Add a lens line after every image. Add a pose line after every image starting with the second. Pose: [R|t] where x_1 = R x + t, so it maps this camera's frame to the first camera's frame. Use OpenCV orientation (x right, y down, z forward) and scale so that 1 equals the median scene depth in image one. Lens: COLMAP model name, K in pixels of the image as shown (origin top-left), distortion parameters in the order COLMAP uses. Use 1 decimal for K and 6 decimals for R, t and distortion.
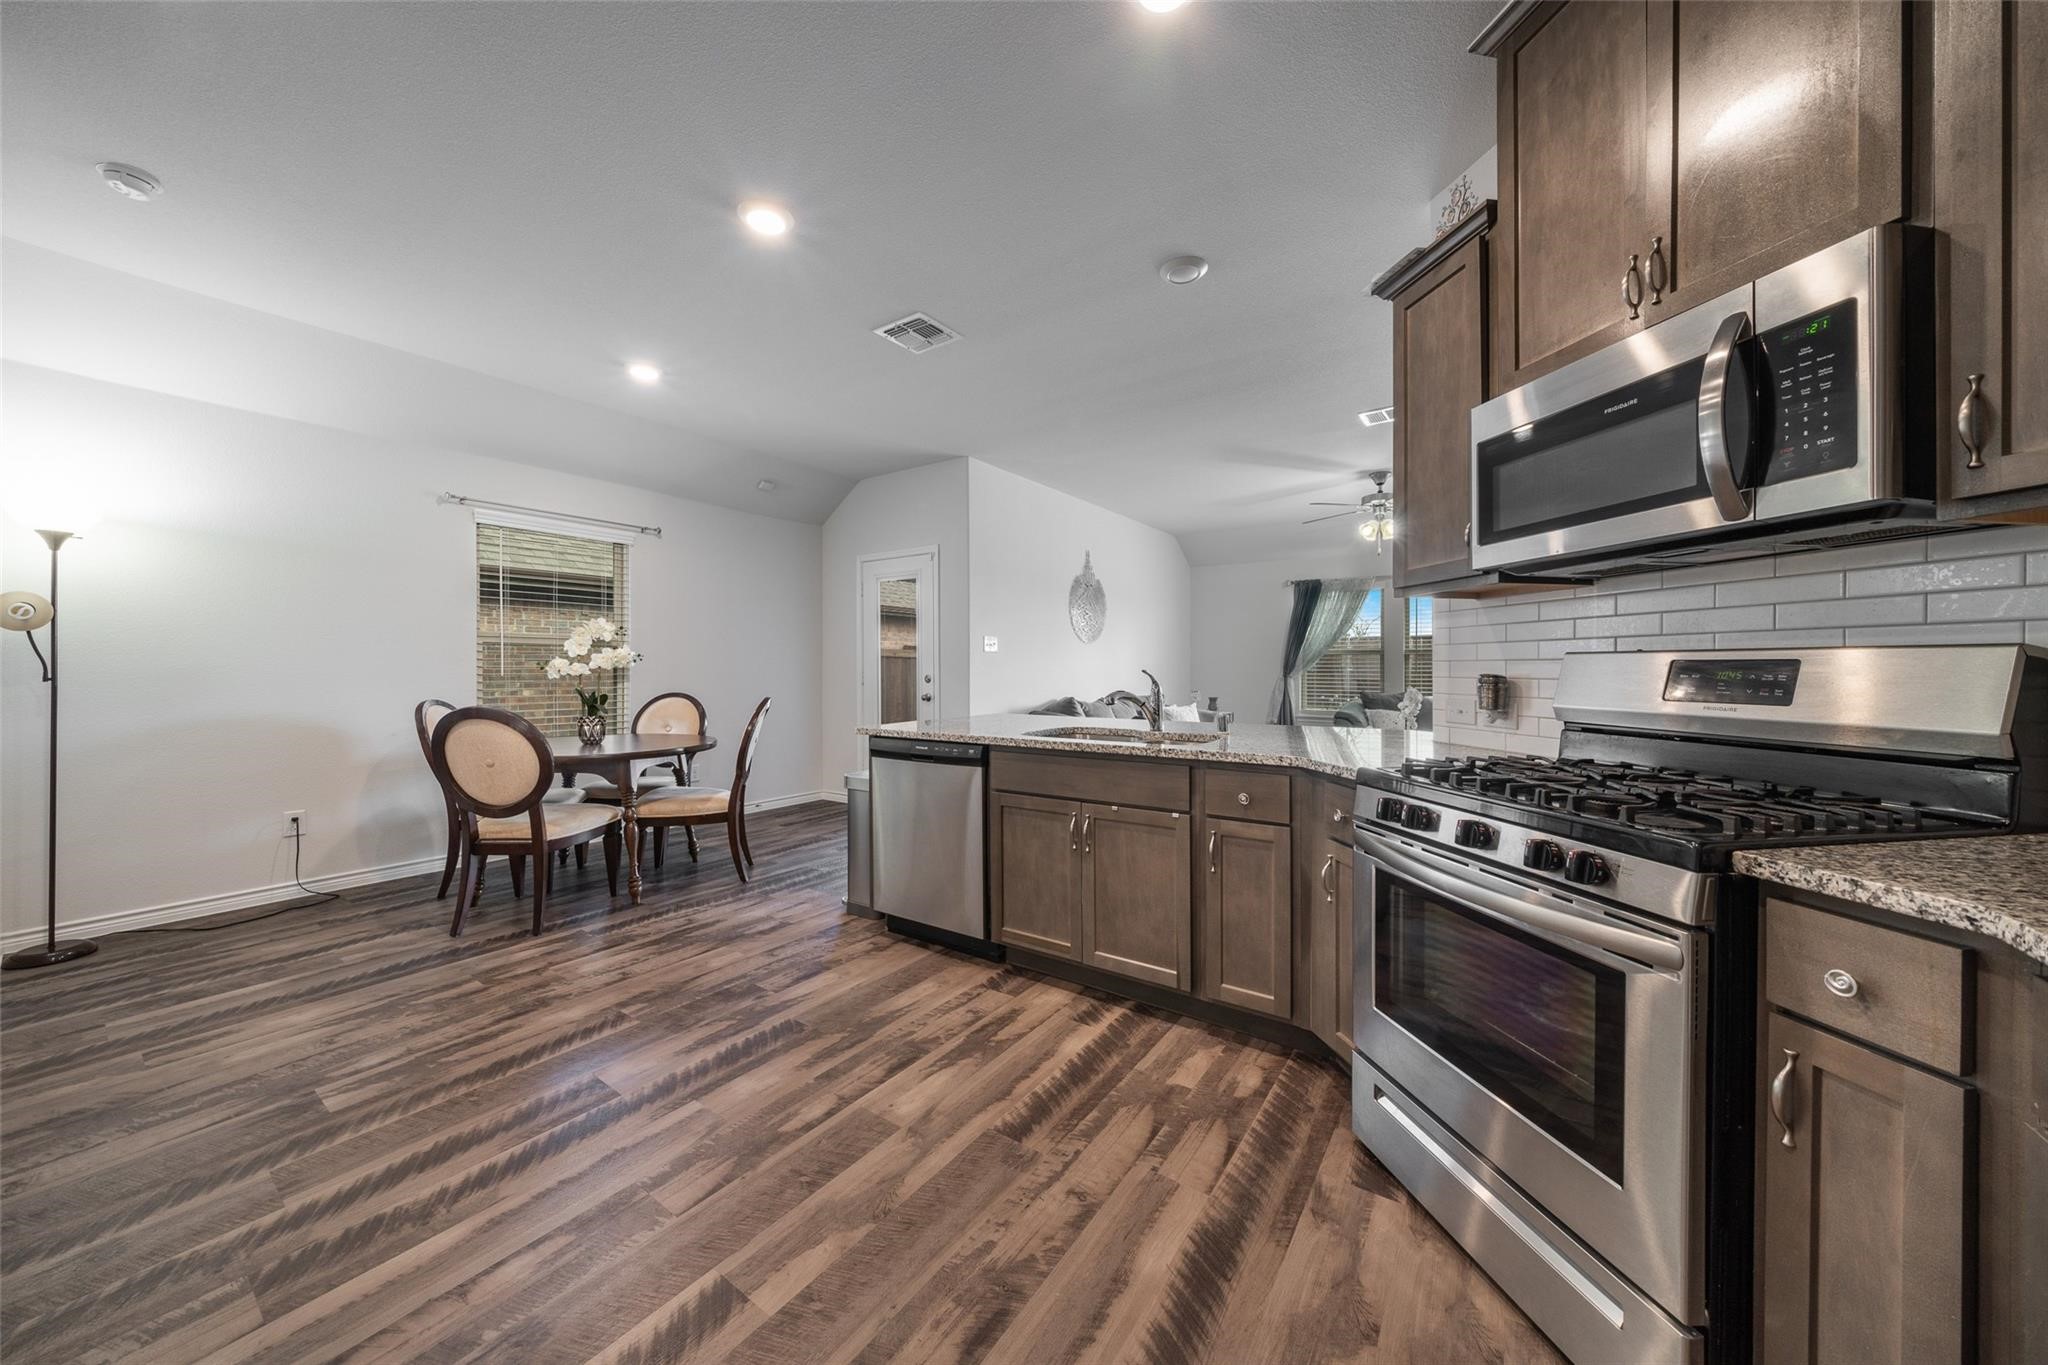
lens RADIAL K [[700.1, 0, 1020.1], [0, 700.1, 674.8], [0, 0, 1]] dist [-0.007129, 0.000469]
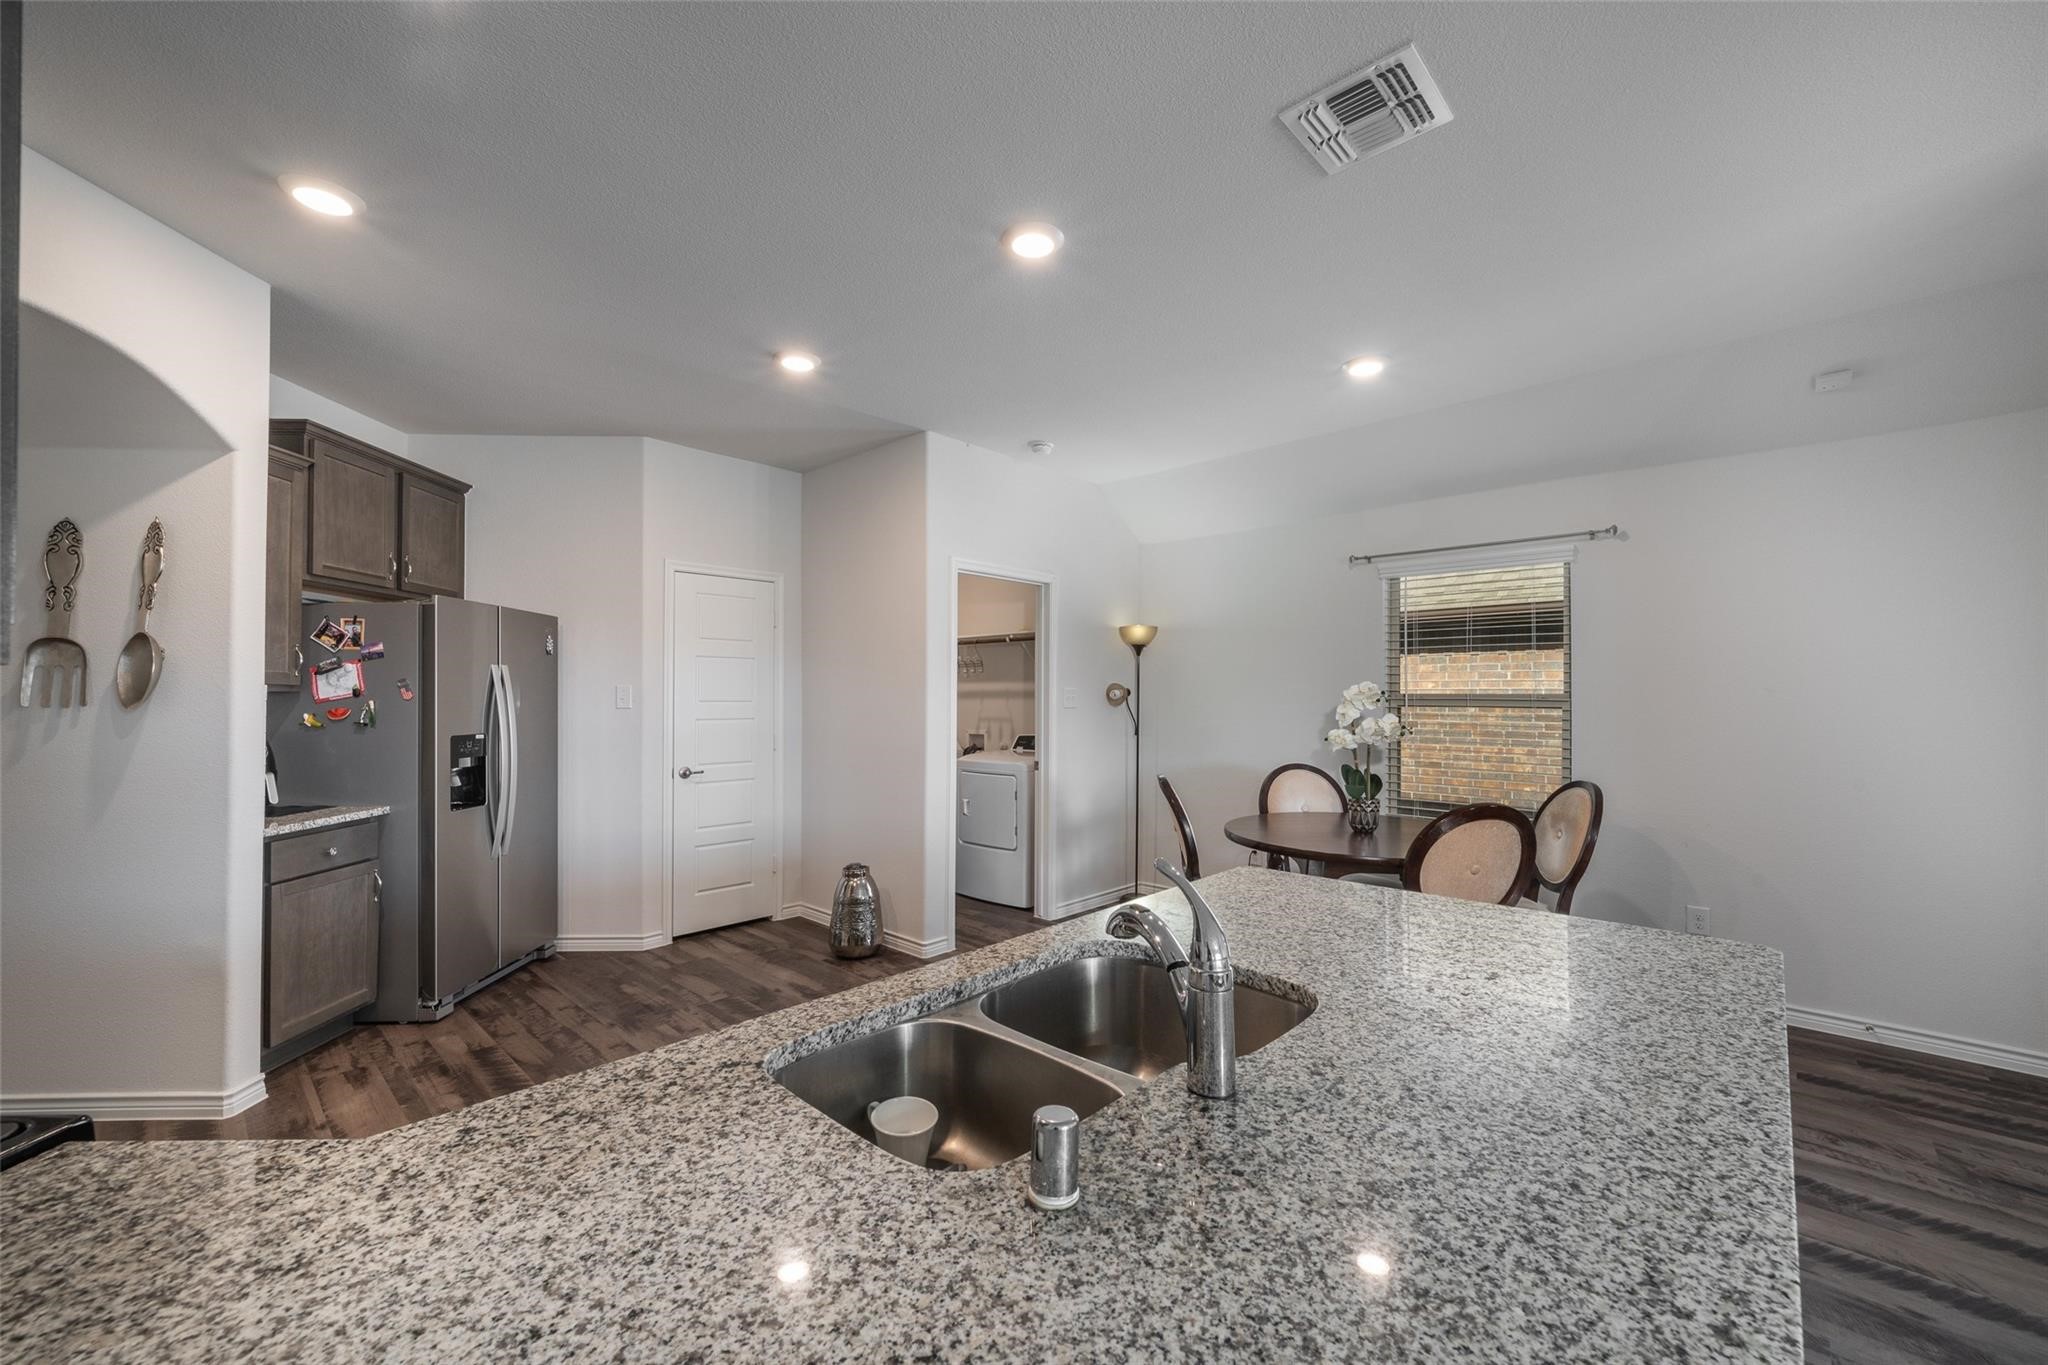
lens RADIAL K [[812.8, 0, 1025.6], [0, 812.8, 696.3], [0, 0, 1]] dist [-0.000779, 0.000259]
pose [[-0.136062, -0.001504, -0.990699, 0.716611], [-0.009830, 0.999952, -0.000168, -0.102881], [0.990652, 0.009716, -0.136070, 1.282252]]
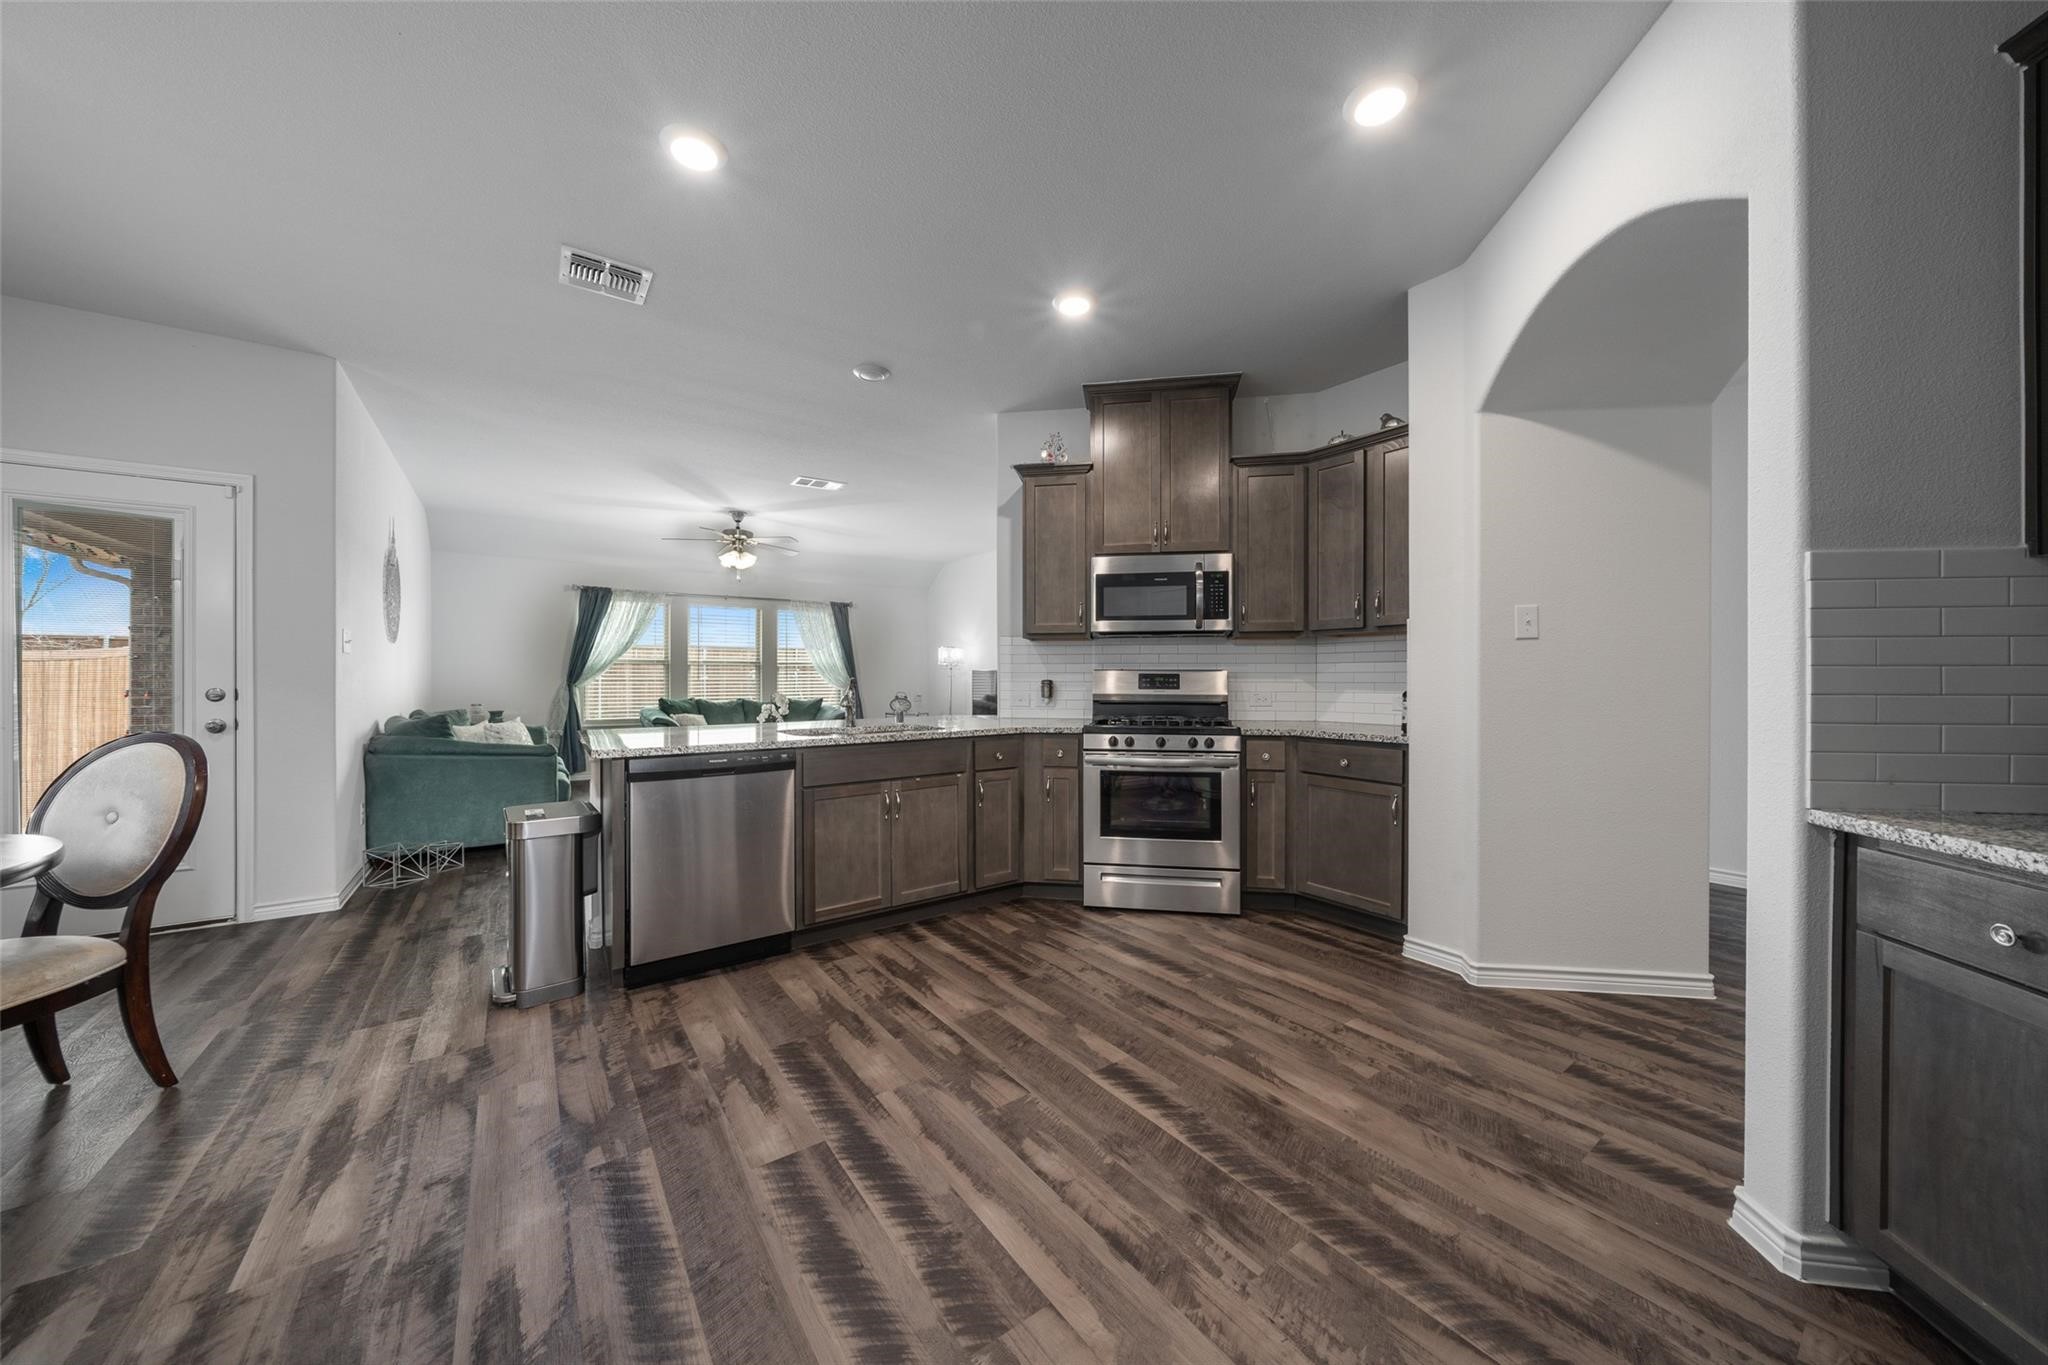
lens RADIAL K [[700.1, 0, 1025.4], [0, 700.1, 679.8], [0, 0, 1]] dist [-0.007129, 0.000469]
pose [[0.328936, -0.005779, 0.944335, -1.181014], [0.010140, 0.999945, 0.002587, -0.007145], [-0.944298, 0.008724, 0.328976, 0.382531]]
